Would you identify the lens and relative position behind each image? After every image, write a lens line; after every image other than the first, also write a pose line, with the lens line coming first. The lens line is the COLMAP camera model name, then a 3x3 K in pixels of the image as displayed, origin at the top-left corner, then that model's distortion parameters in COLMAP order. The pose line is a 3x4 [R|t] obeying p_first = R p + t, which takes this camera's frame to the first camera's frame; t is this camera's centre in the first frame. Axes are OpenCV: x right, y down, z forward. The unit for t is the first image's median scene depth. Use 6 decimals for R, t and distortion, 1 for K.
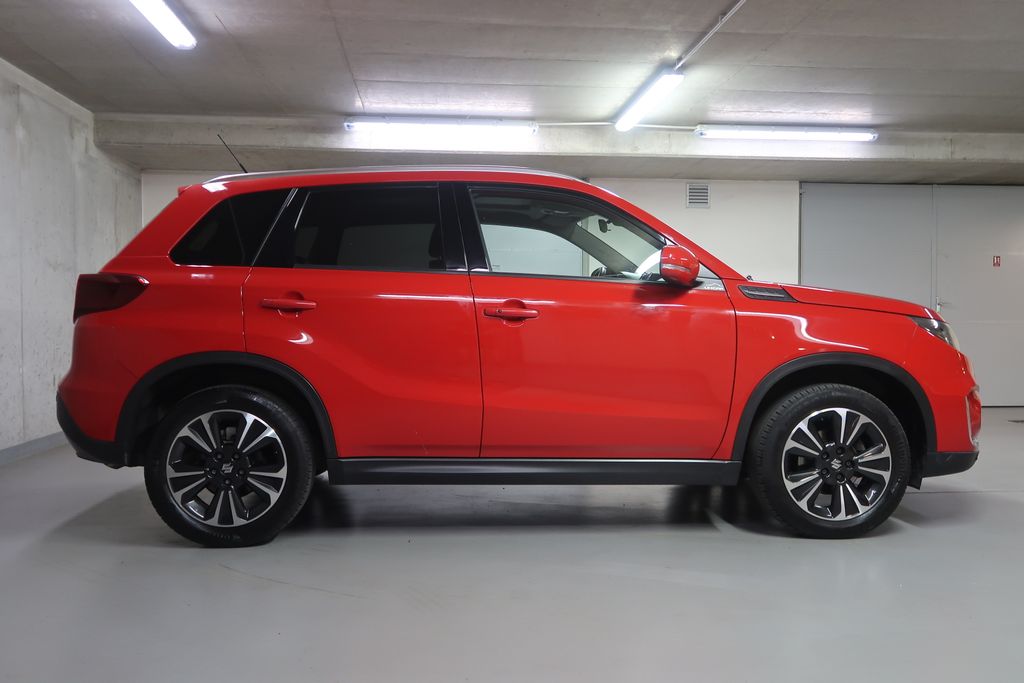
lens RADIAL K [[910.7, 0, 512.6], [0, 910.7, 340.7], [0, 0, 1]] dist [-0.010588, 0.013314]
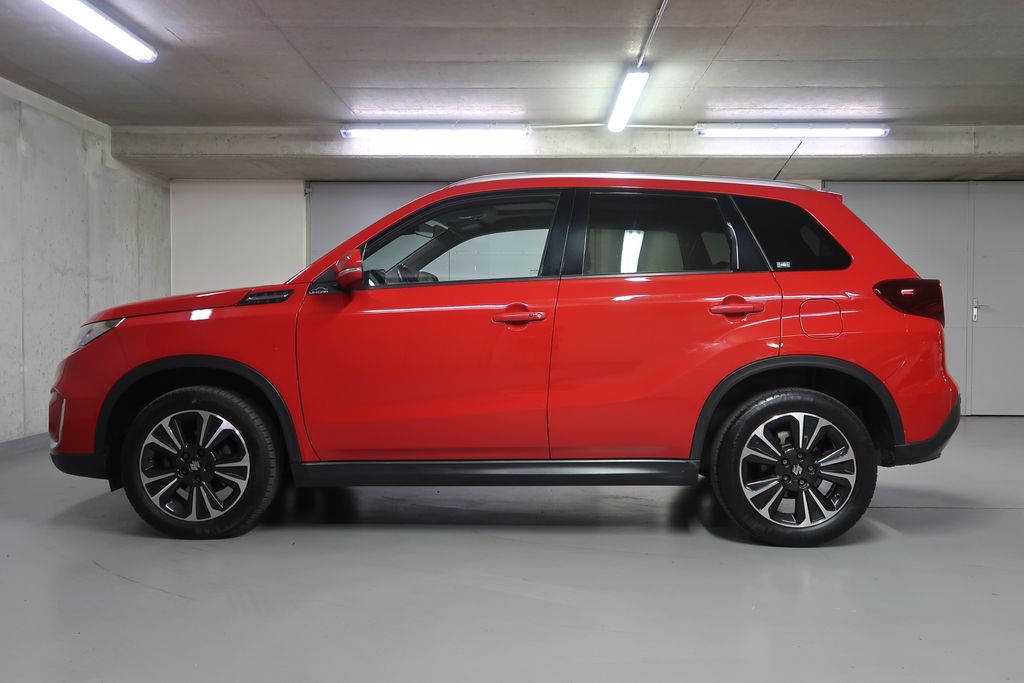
lens RADIAL K [[897.6, 0, 521.0], [0, 897.6, 362.5], [0, 0, 1]] dist [0.002121, -0.007925]
pose [[0.993601, 0.006038, -0.112782, 0.131808], [-0.003769, 0.999786, 0.020320, 0.000845], [0.112880, -0.019764, 0.993412, 0.013282]]
